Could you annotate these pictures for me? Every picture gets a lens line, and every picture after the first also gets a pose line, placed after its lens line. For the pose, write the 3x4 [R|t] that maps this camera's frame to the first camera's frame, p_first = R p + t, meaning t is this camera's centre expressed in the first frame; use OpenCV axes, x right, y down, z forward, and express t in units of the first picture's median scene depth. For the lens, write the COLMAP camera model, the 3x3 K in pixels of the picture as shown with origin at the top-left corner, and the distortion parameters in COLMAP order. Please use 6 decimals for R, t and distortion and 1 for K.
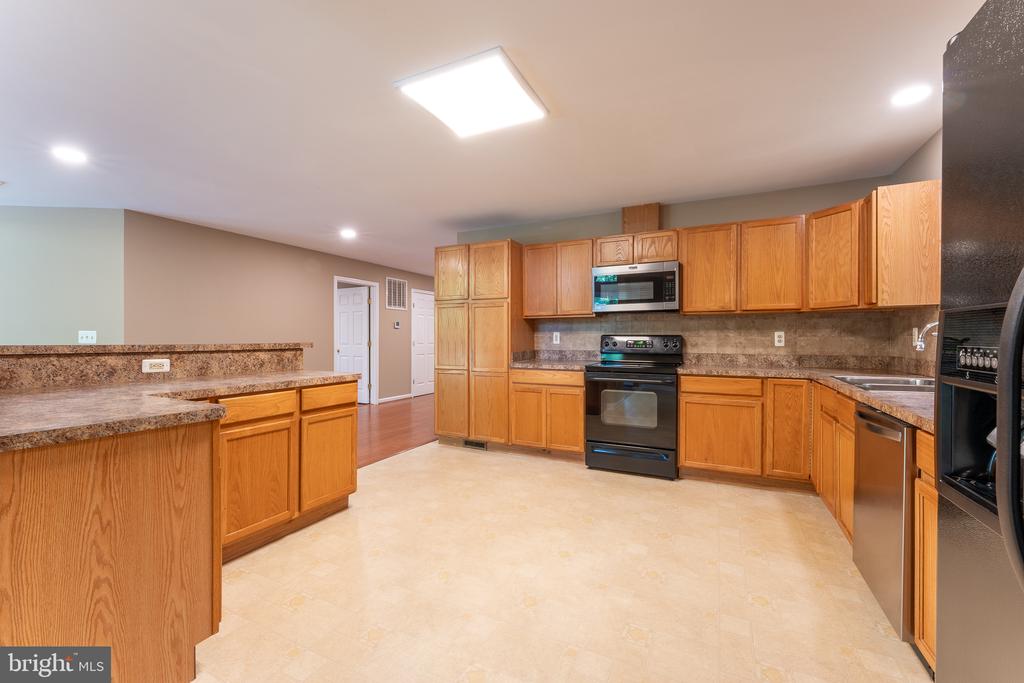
lens RADIAL K [[417.3, 0, 504.2], [0, 417.3, 335.2], [0, 0, 1]] dist [0.000886, -0.001036]
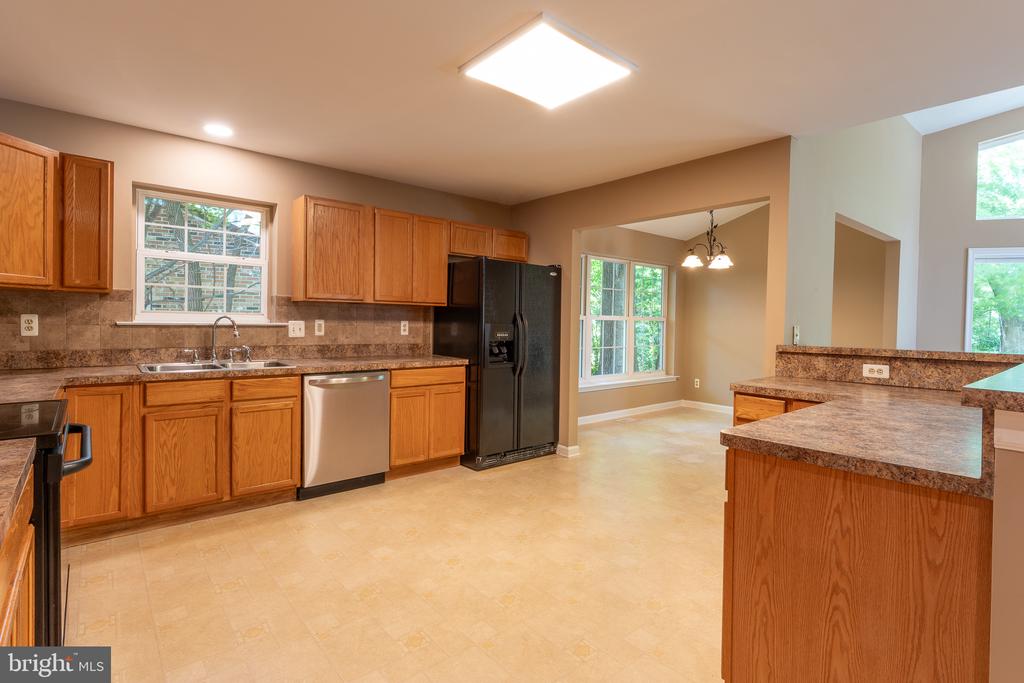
lens RADIAL K [[509.9, 0, 542.6], [0, 509.9, 325.2], [0, 0, 1]] dist [0.001540, -0.001400]
pose [[-0.933785, -0.017920, 0.357386, -0.302611], [-0.018541, 0.999827, 0.001688, -0.014712], [-0.357354, -0.005050, -0.933955, 1.349982]]
